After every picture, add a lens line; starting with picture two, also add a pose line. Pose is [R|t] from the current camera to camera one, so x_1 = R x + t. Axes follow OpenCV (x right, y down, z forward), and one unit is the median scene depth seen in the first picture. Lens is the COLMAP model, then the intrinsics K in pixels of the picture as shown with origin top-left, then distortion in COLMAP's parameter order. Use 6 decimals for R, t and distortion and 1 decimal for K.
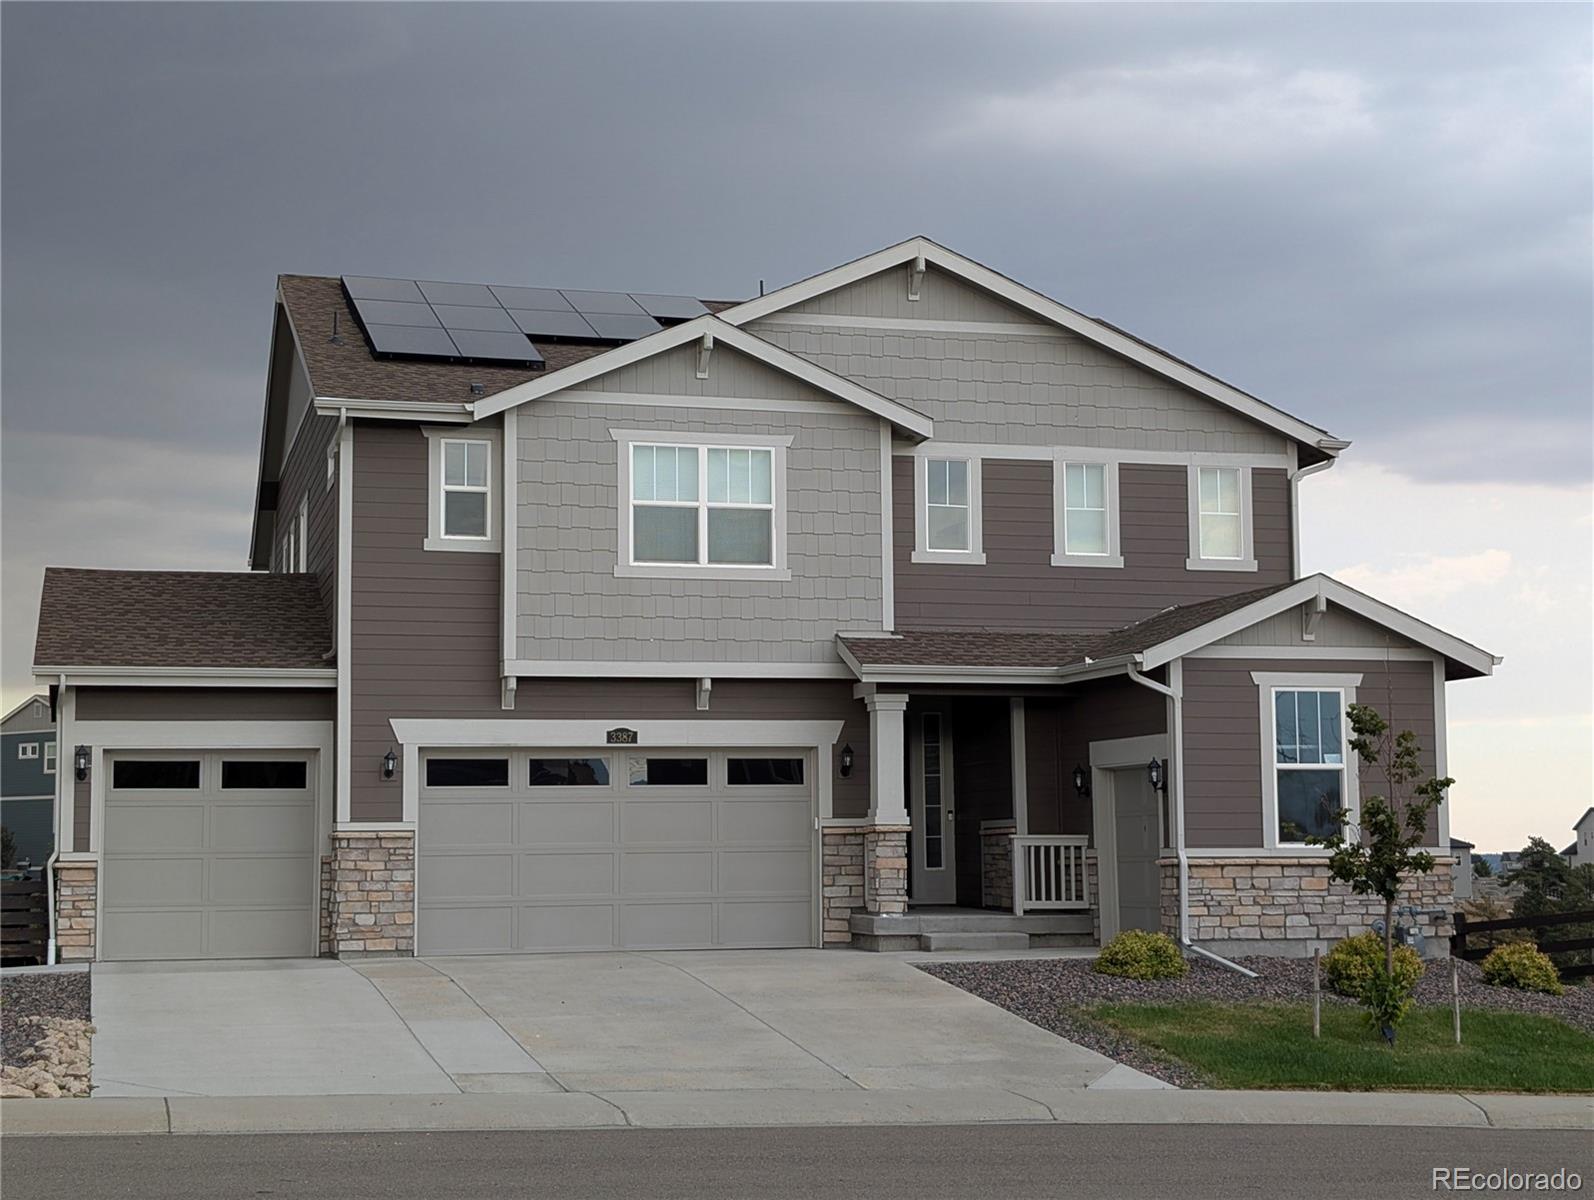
lens RADIAL K [[2376.9, 0, 797.0], [0, 2376.9, 600.0], [0, 0, 1]] dist [0.230655, -0.952254]
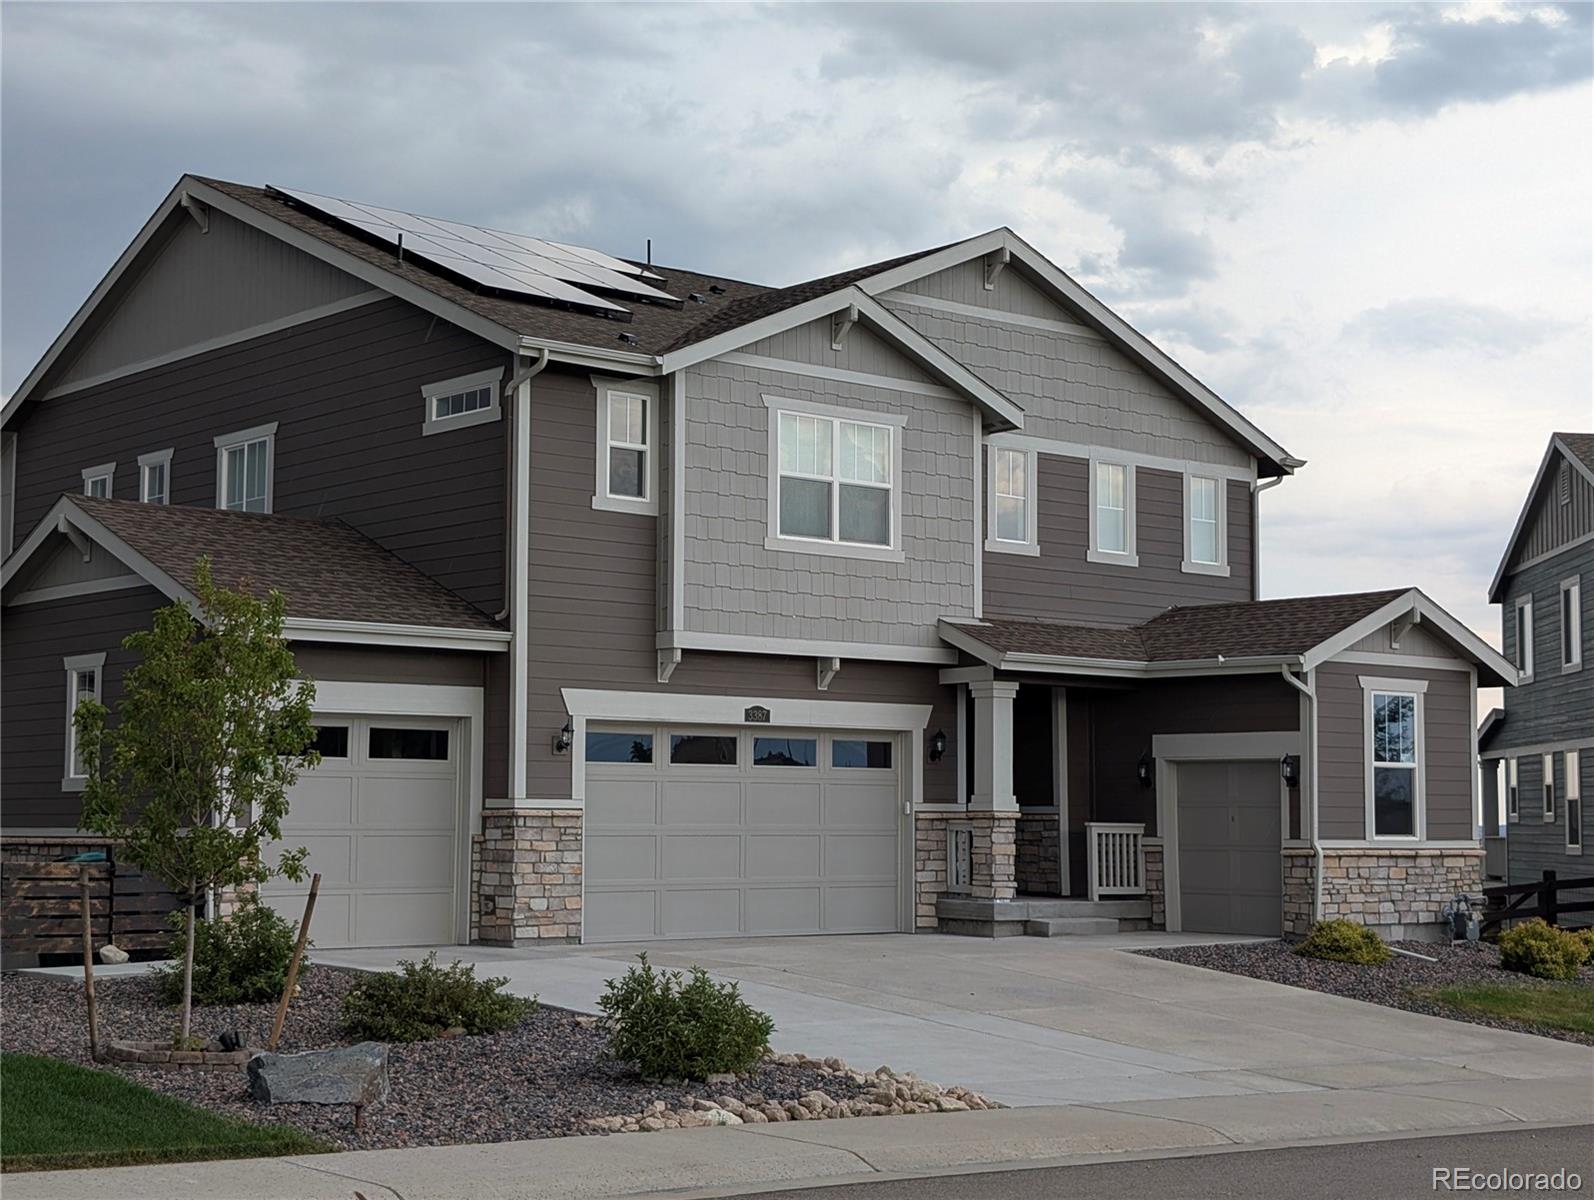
lens RADIAL K [[2376.9, 0, 797.0], [0, 2376.9, 600.0], [0, 0, 1]] dist [0.230655, -0.952254]
pose [[0.911887, 0.052211, 0.407107, -0.456757], [-0.057569, 0.998341, 0.000913, 0.009269], [-0.406384, -0.024269, 0.913380, 0.116793]]
